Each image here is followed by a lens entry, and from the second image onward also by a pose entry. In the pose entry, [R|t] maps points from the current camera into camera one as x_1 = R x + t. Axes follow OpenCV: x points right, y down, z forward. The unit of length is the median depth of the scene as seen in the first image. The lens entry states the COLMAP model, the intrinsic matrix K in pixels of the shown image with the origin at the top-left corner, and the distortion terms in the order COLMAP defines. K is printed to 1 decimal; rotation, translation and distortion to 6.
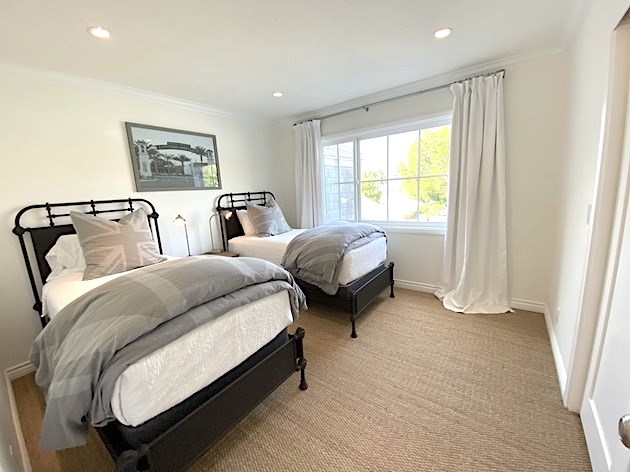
lens RADIAL K [[254.7, 0, 315.0], [0, 254.7, 236.0], [0, 0, 1]] dist [0.023876, -0.023224]
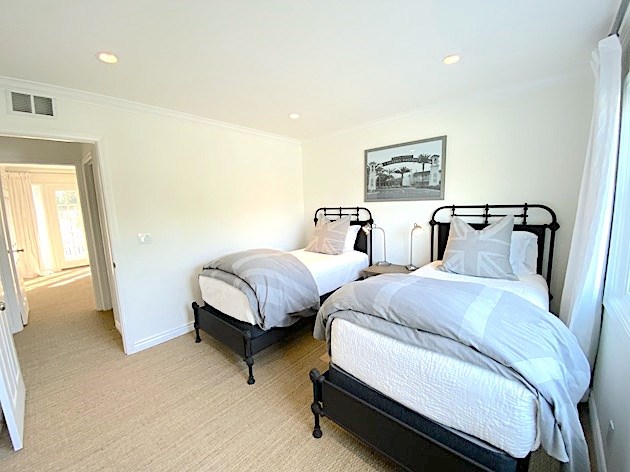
lens RADIAL K [[254.7, 0, 315.0], [0, 254.7, 236.0], [0, 0, 1]] dist [0.023876, -0.023224]
pose [[-0.114597, 0.164265, -0.979737, 0.589042], [-0.158796, 0.970524, 0.181294, -0.180913], [0.980638, 0.176354, -0.085134, 0.804314]]
